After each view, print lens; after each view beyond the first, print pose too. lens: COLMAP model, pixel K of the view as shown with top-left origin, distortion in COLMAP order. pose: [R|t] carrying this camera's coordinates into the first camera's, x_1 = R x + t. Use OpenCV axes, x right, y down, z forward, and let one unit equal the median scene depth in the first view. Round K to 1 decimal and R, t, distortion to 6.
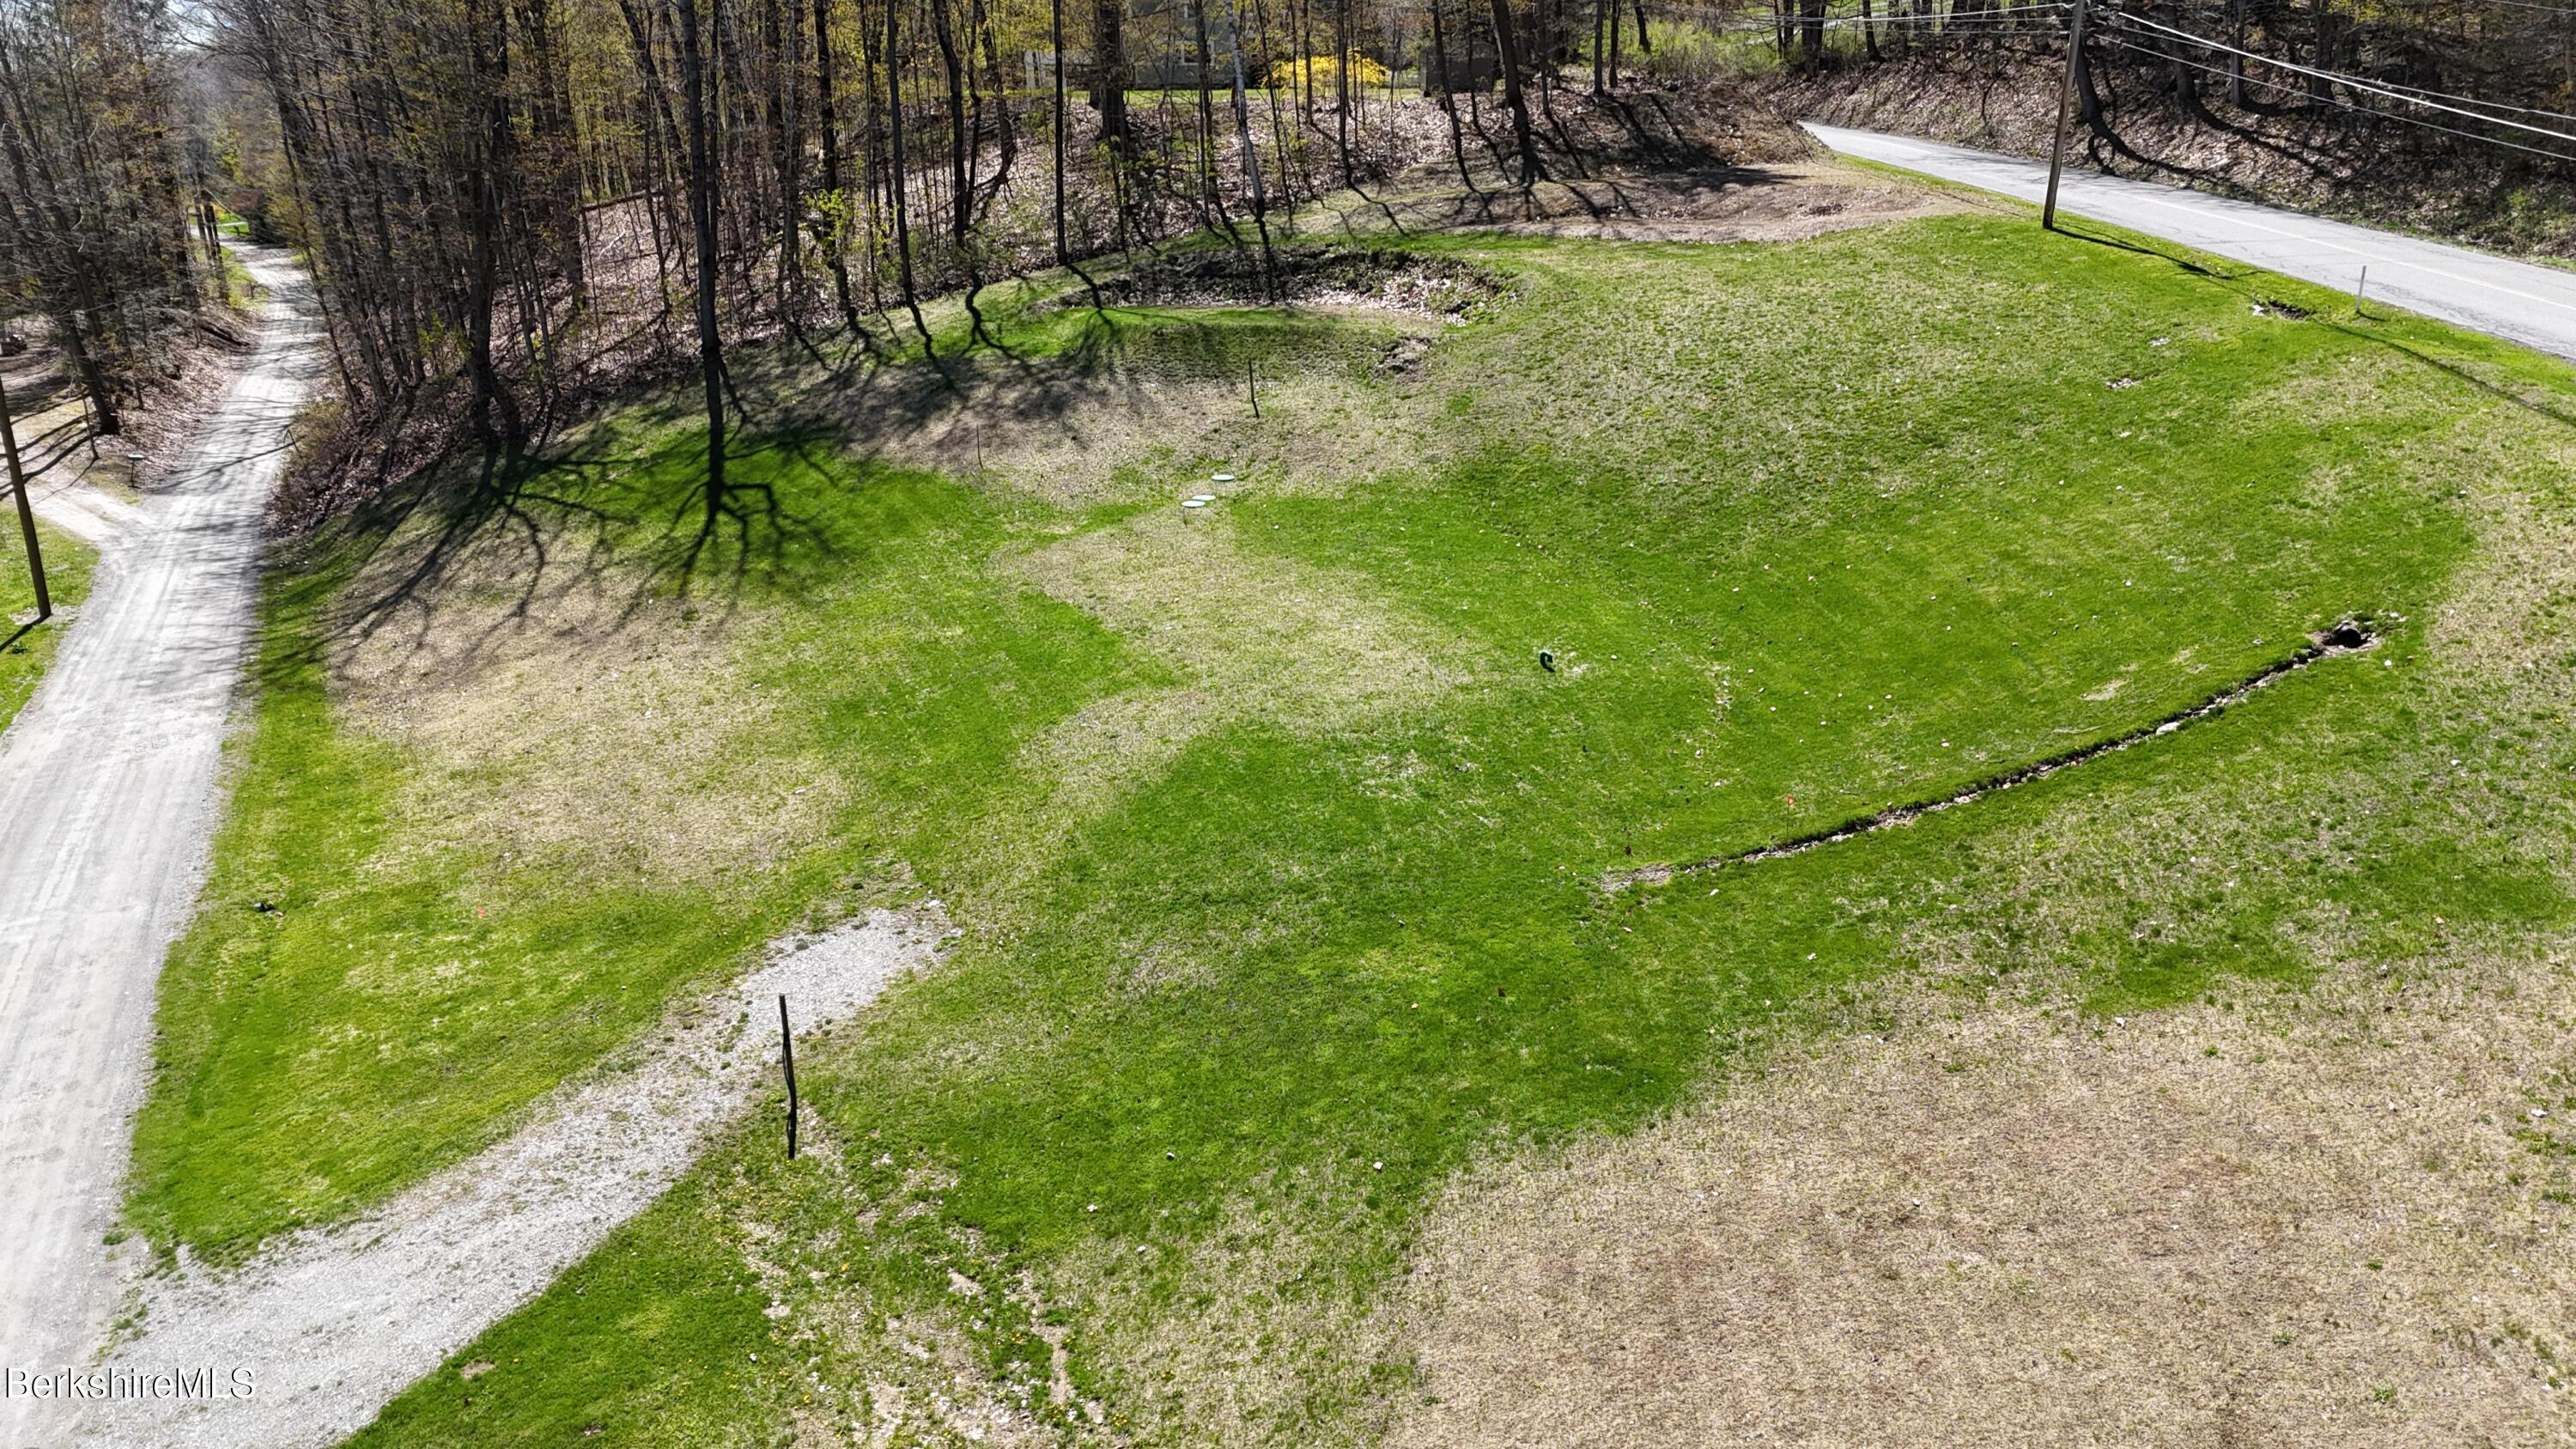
lens RADIAL K [[1901.4, 0, 1307.3], [0, 1901.4, 730.6], [0, 0, 1]] dist [0.087325, -0.098696]
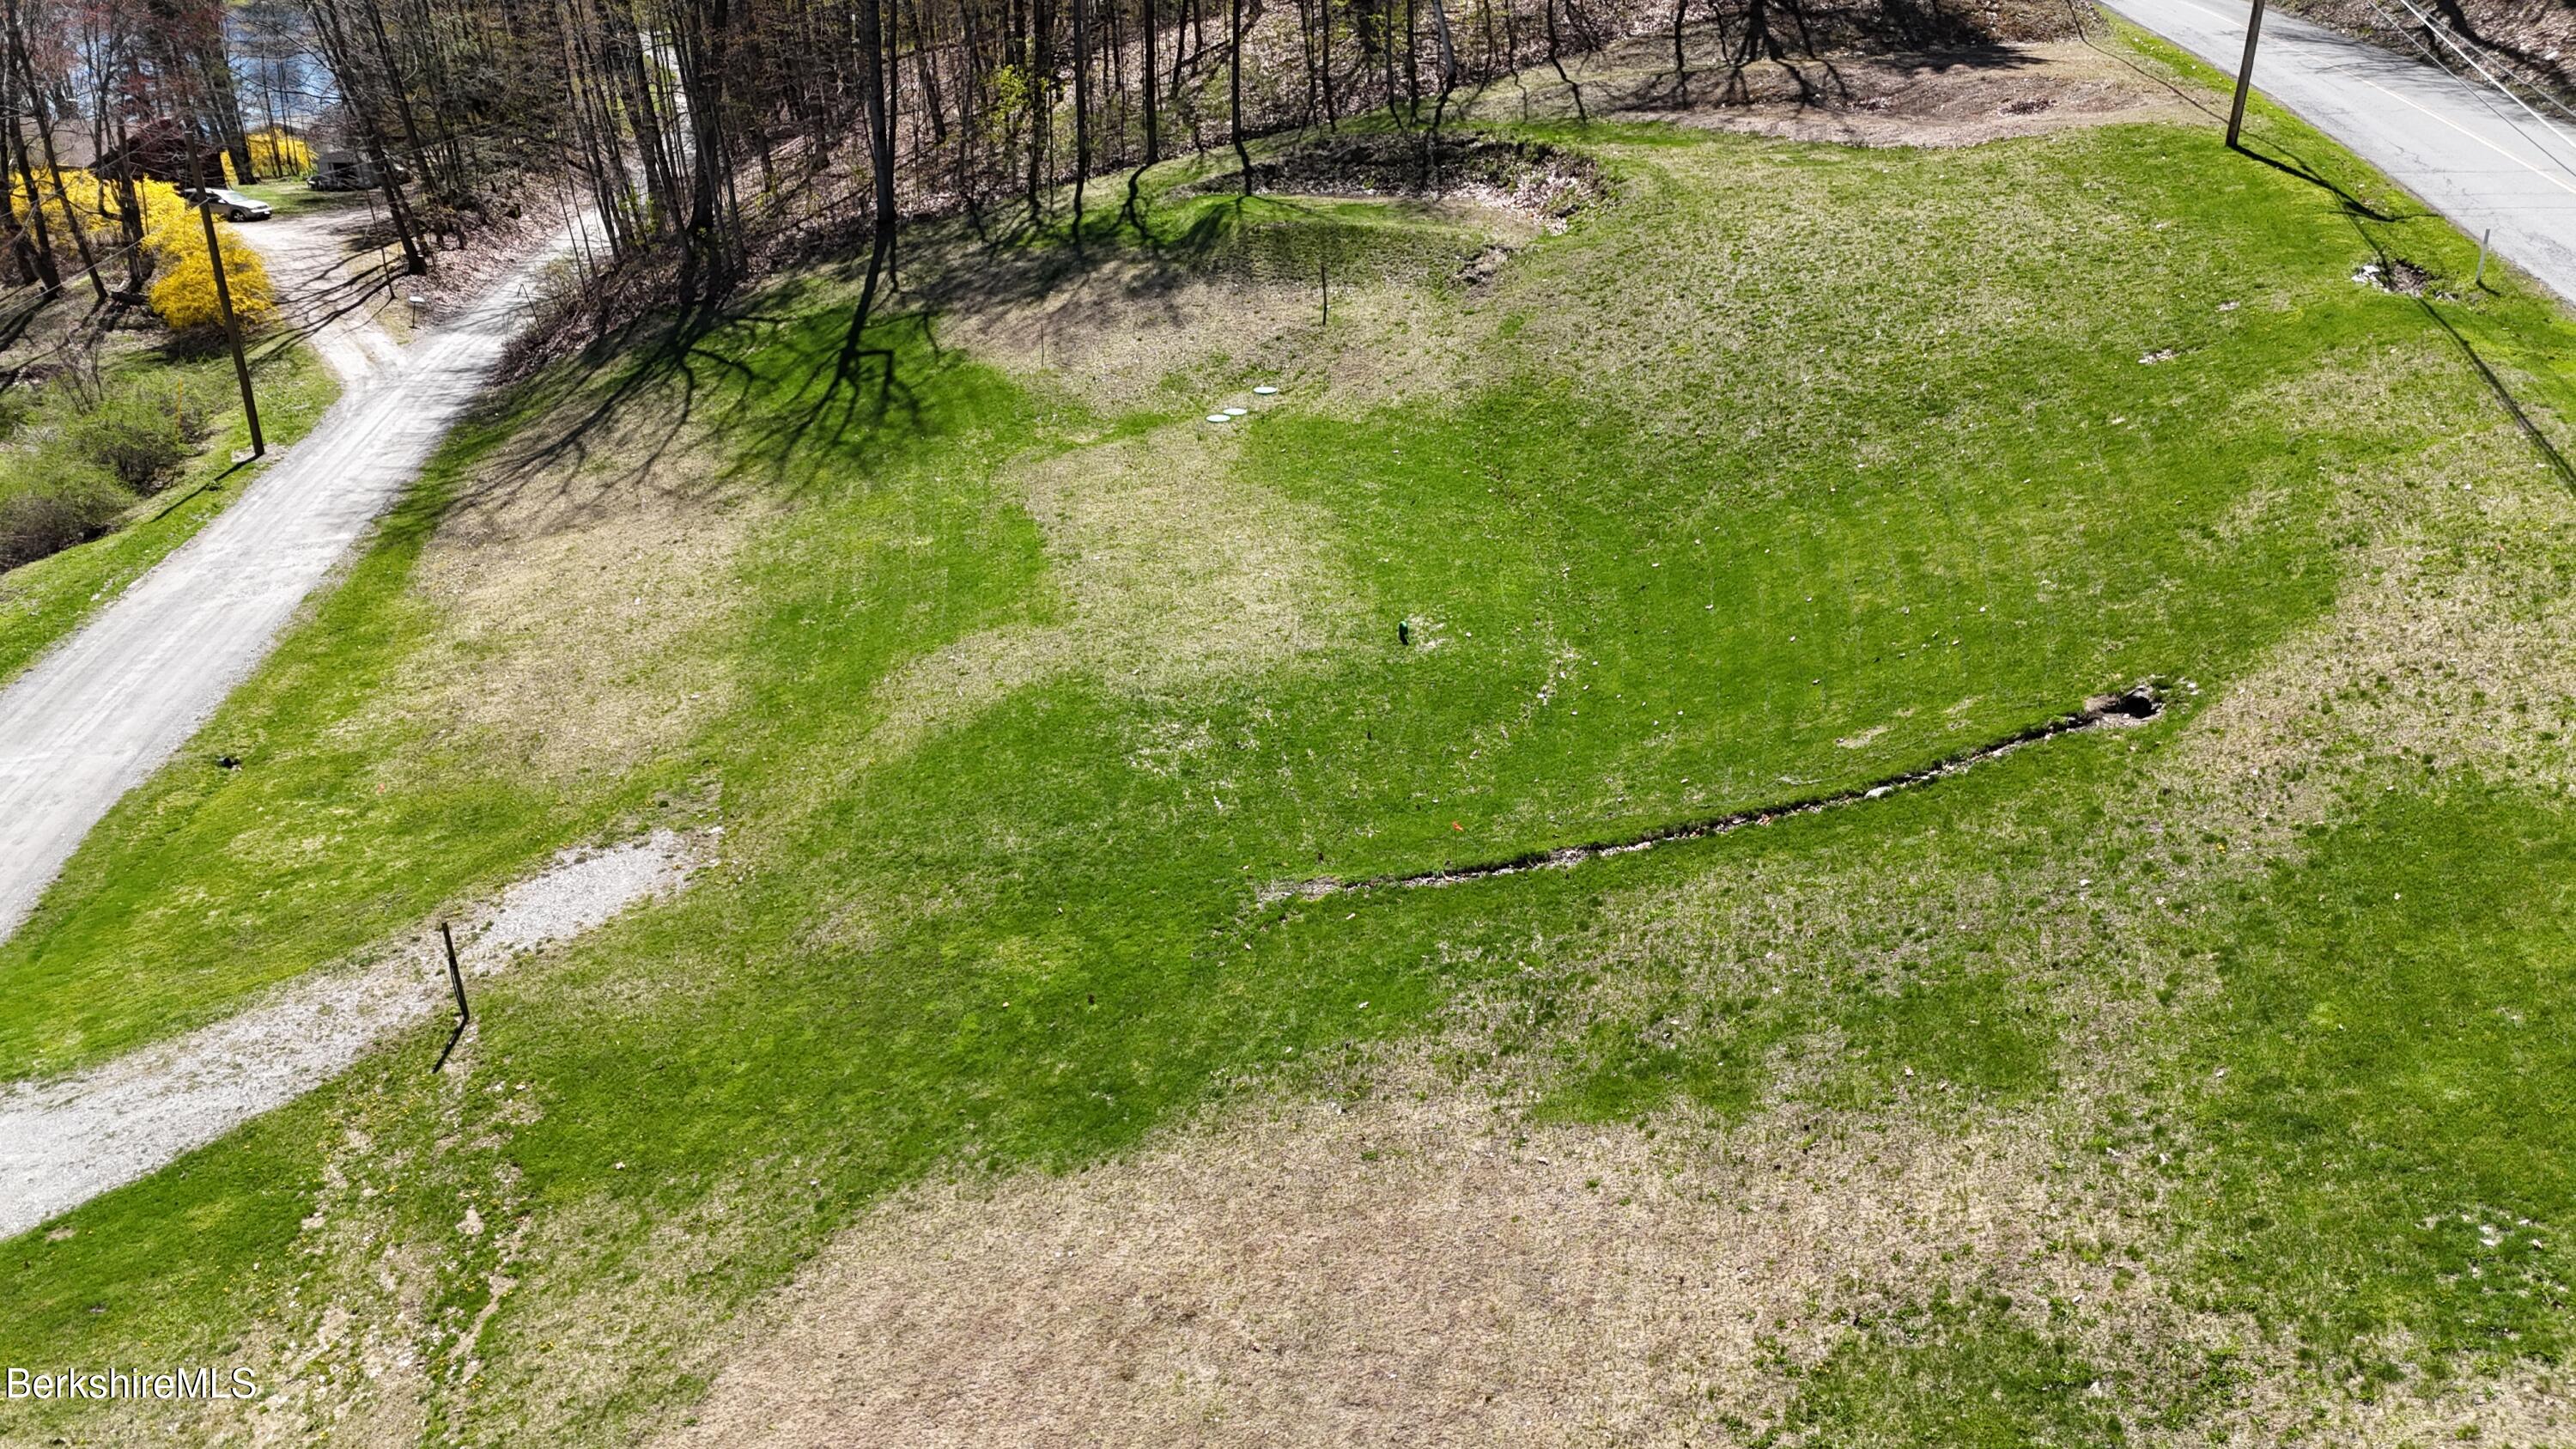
lens RADIAL K [[1901.4, 0, 1302.2], [0, 1901.4, 744.9], [0, 0, 1]] dist [0.087325, -0.098696]
pose [[0.970924, 0.095296, -0.219601, 0.207961], [-0.074382, 0.992038, 0.101629, -0.052475], [0.227538, -0.082340, 0.970282, 0.032101]]
